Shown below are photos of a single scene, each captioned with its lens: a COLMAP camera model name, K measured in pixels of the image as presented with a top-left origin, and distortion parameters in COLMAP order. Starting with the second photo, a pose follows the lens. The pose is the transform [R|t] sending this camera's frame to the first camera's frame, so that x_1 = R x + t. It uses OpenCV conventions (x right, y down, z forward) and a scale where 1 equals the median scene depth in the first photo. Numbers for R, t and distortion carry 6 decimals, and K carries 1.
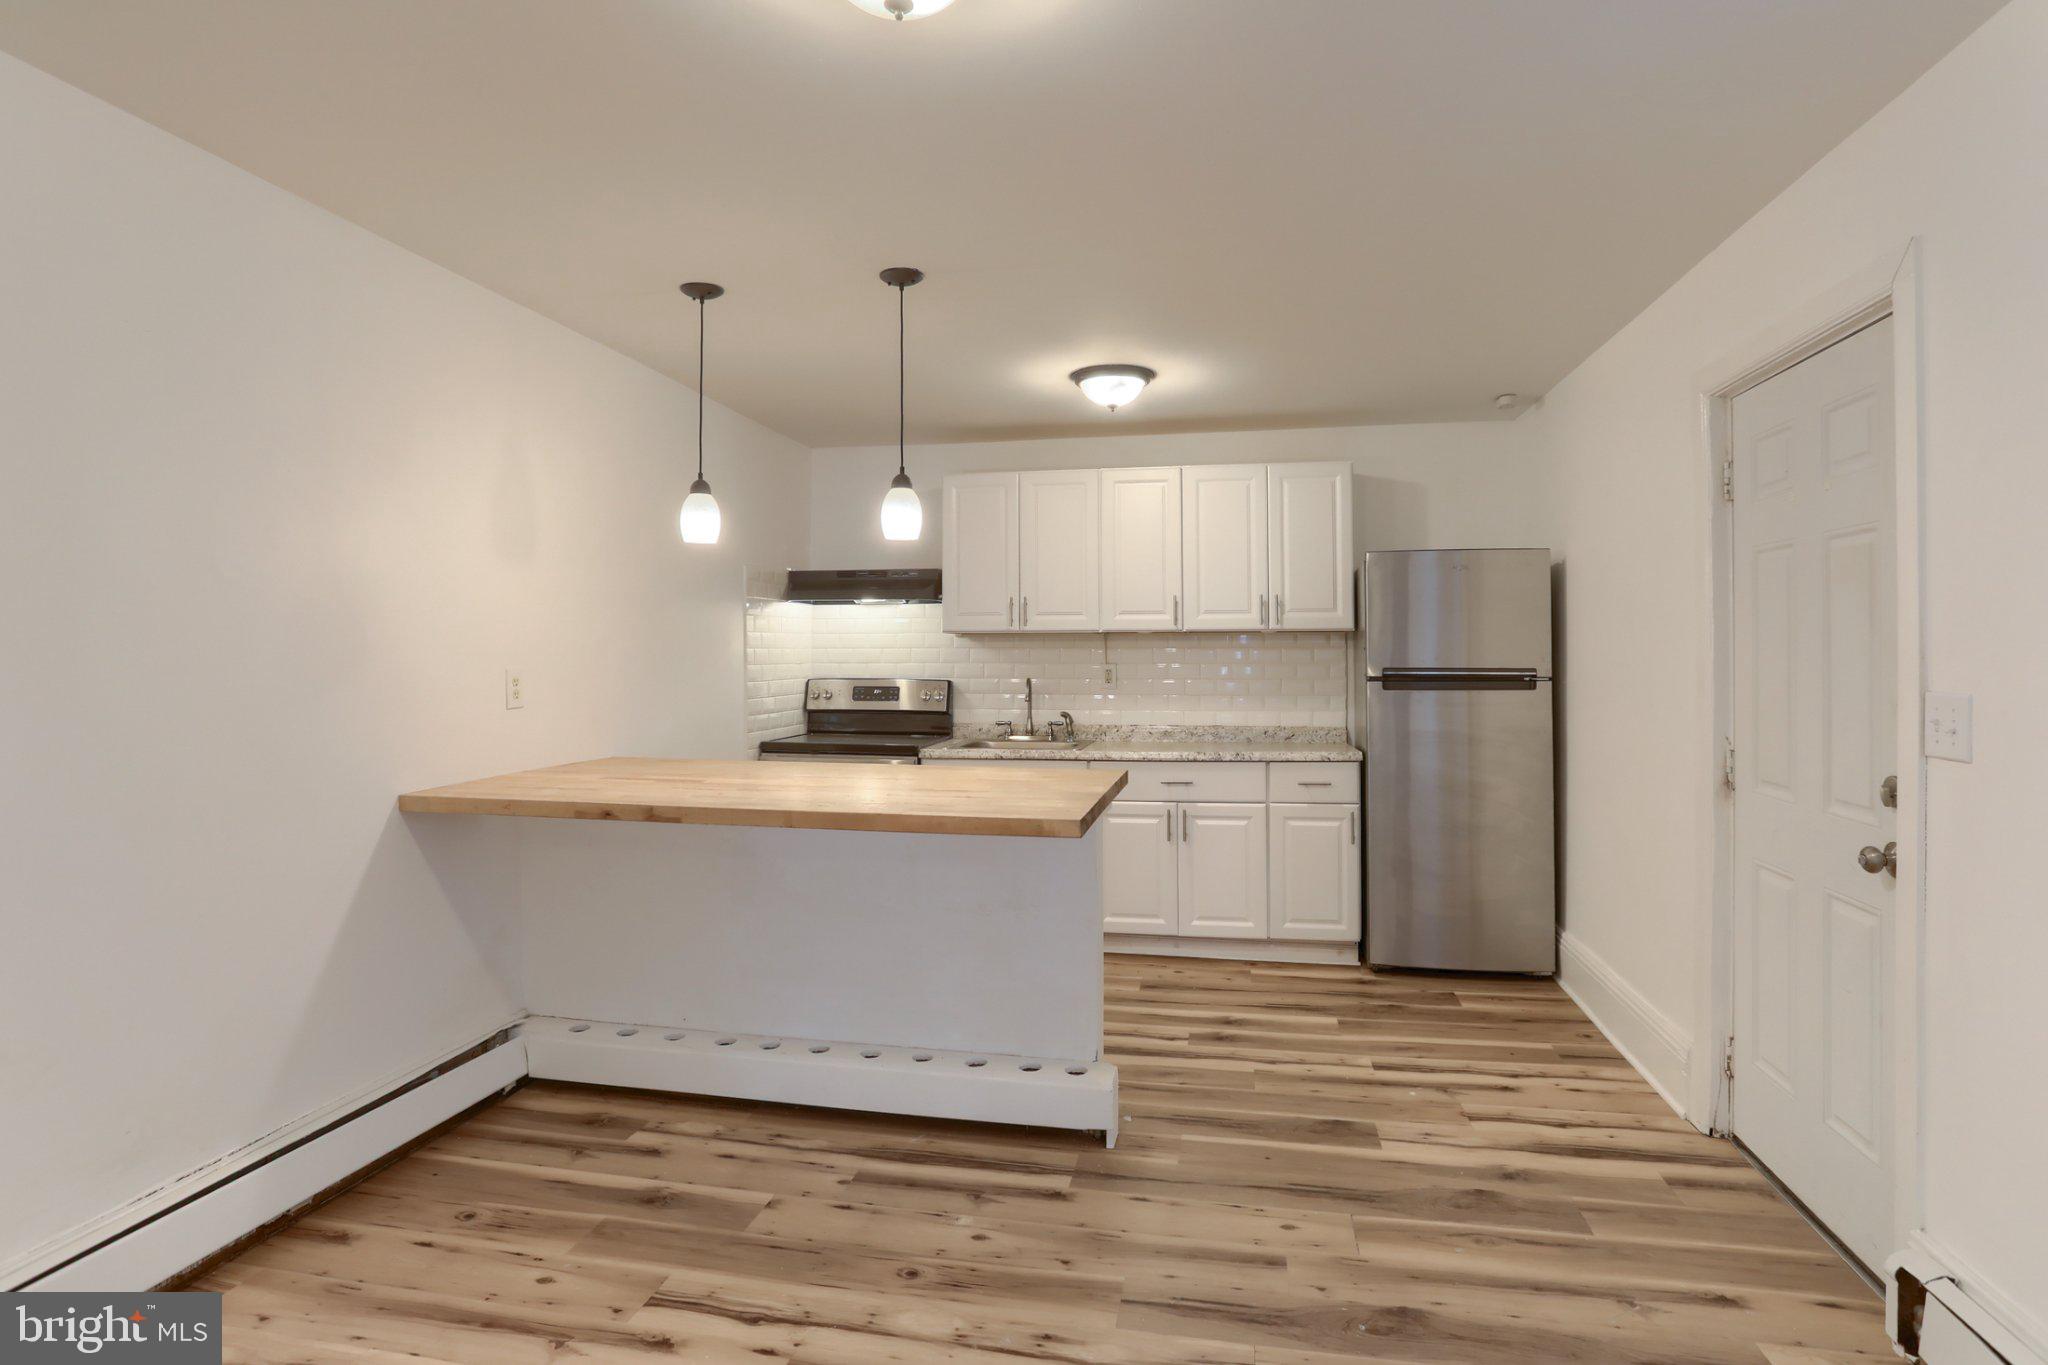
lens RADIAL K [[1071.5, 0, 1027.8], [0, 1071.5, 641.2], [0, 0, 1]] dist [-0.040803, 0.000292]
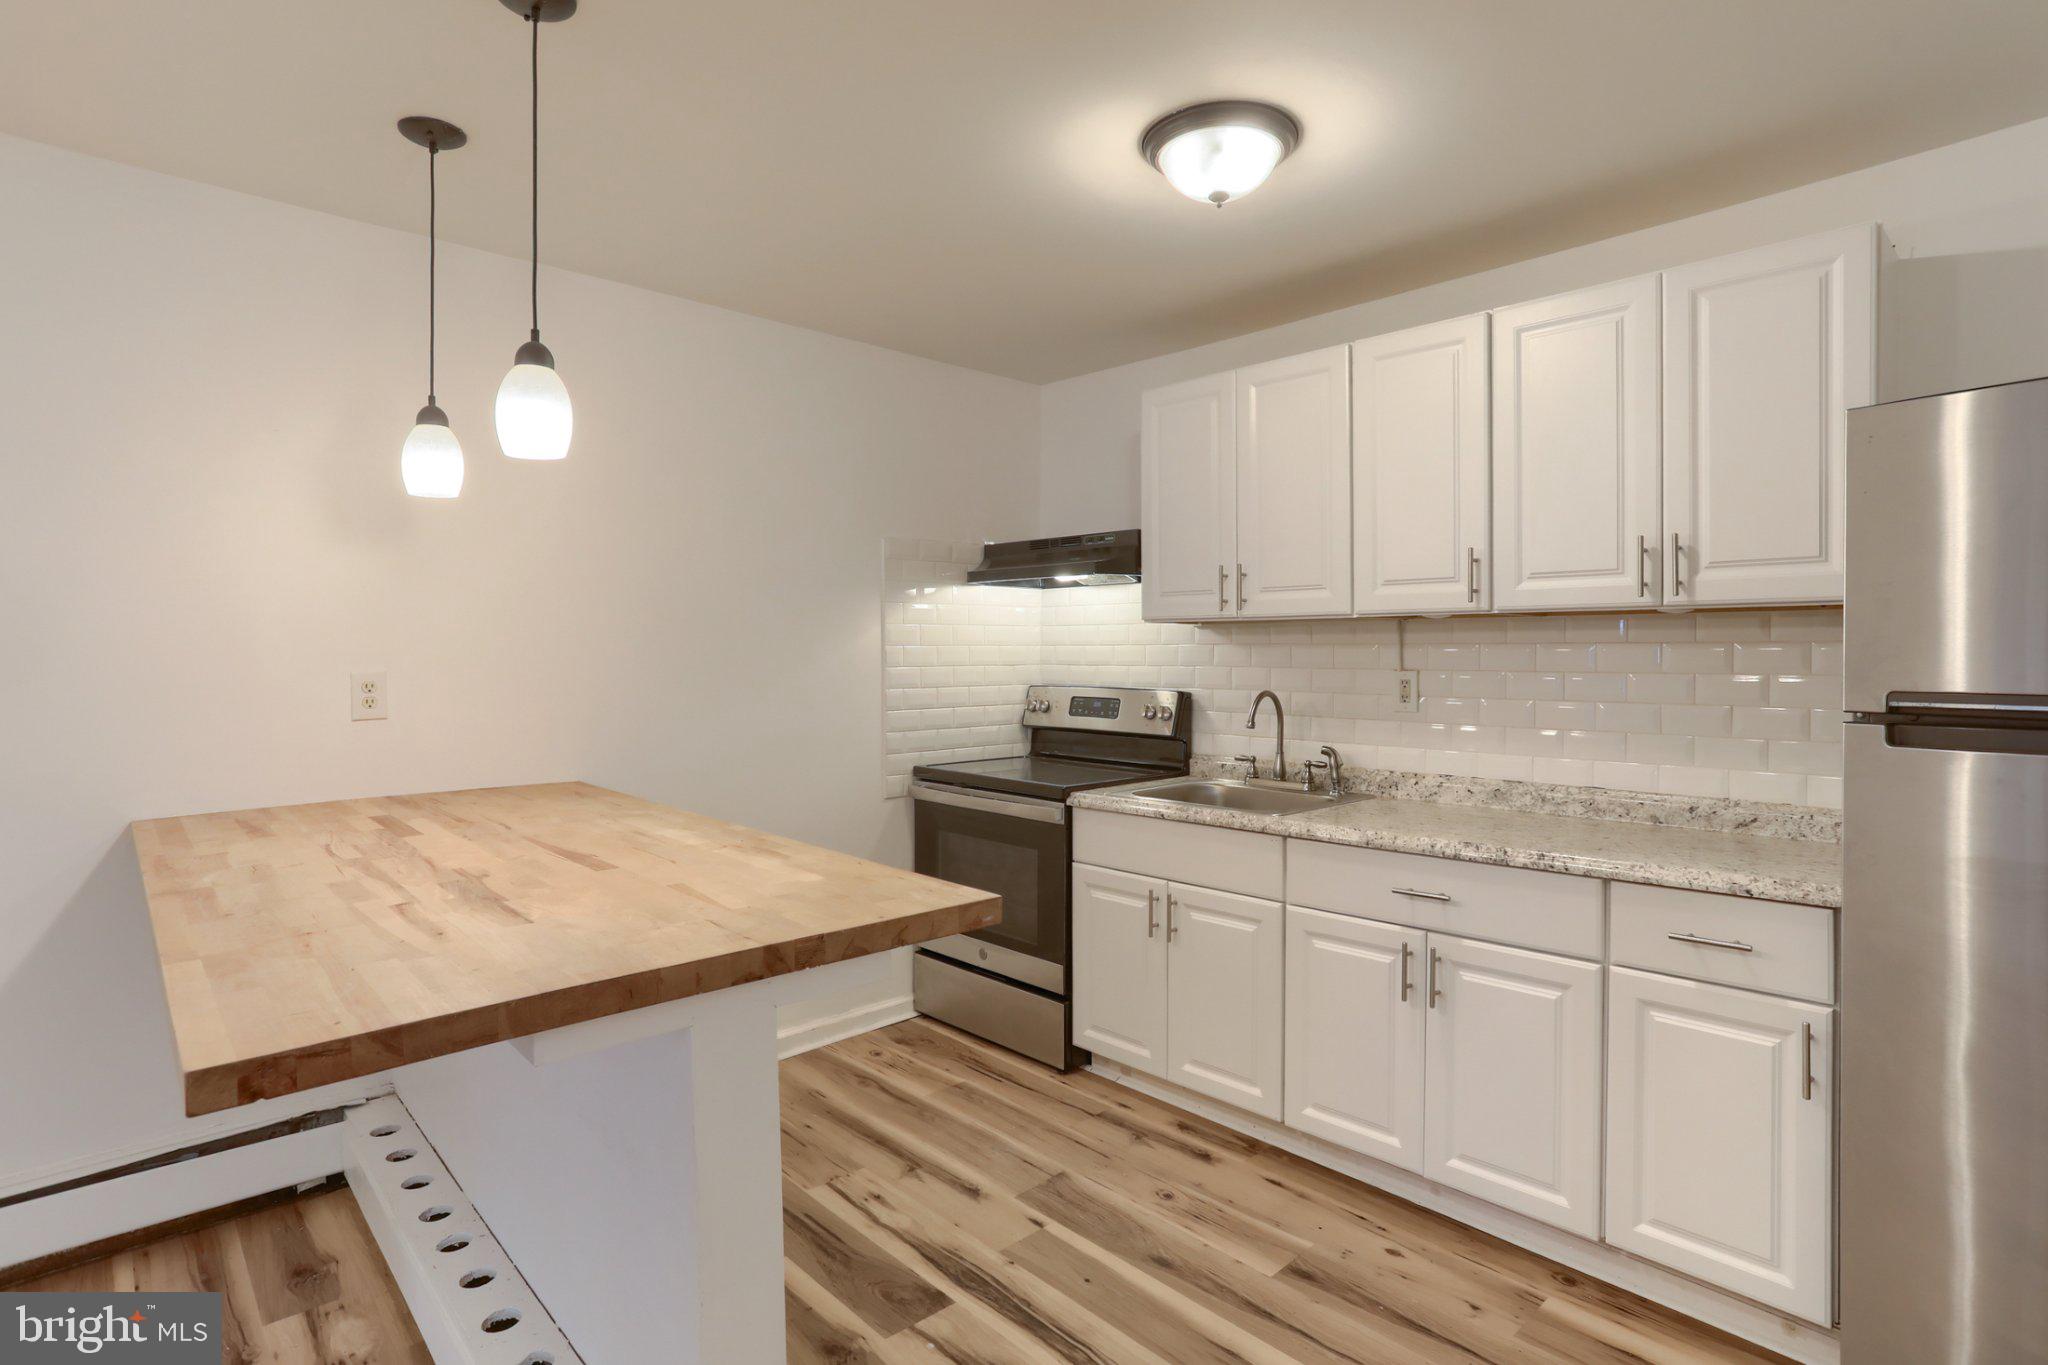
lens RADIAL K [[1035.9, 0, 1028.0], [0, 1035.9, 663.7], [0, 0, 1]] dist [-0.050466, 0.033113]
pose [[0.809295, 0.008156, -0.587346, 0.264102], [0.005637, 0.999750, 0.021650, 0.004044], [0.587376, -0.020832, 0.809046, 0.443701]]
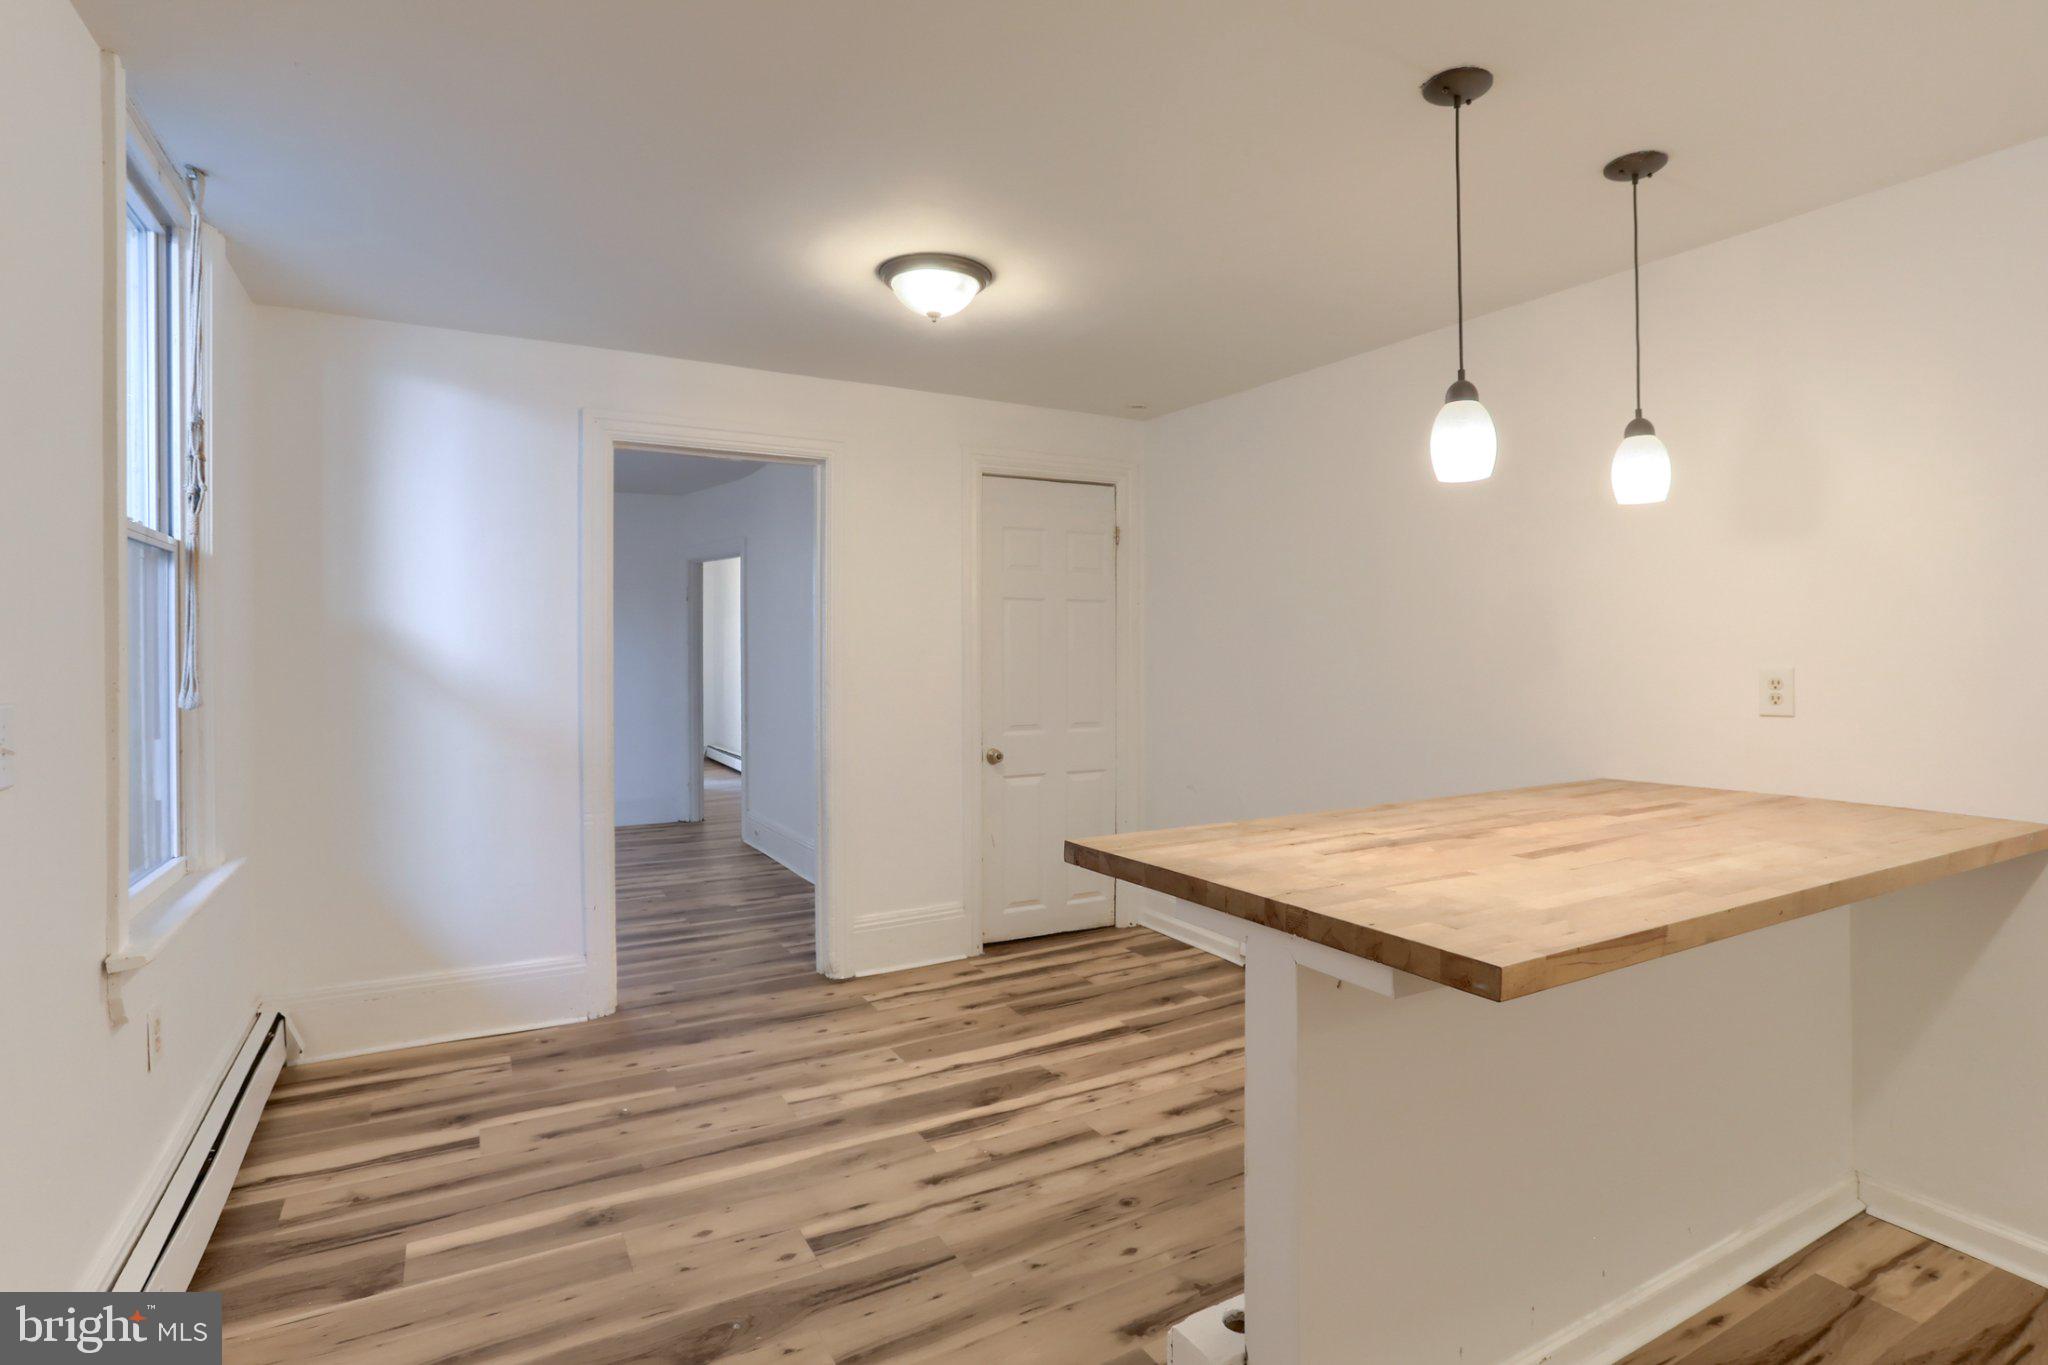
lens RADIAL K [[1008.4, 0, 1033.9], [0, 1008.4, 641.9], [0, 0, 1]] dist [-0.046437, 0.030258]
pose [[-0.756544, -0.005828, -0.653917, 0.306578], [0.014019, 0.999586, -0.025128, 0.011443], [0.653792, -0.028178, -0.756149, 0.809800]]
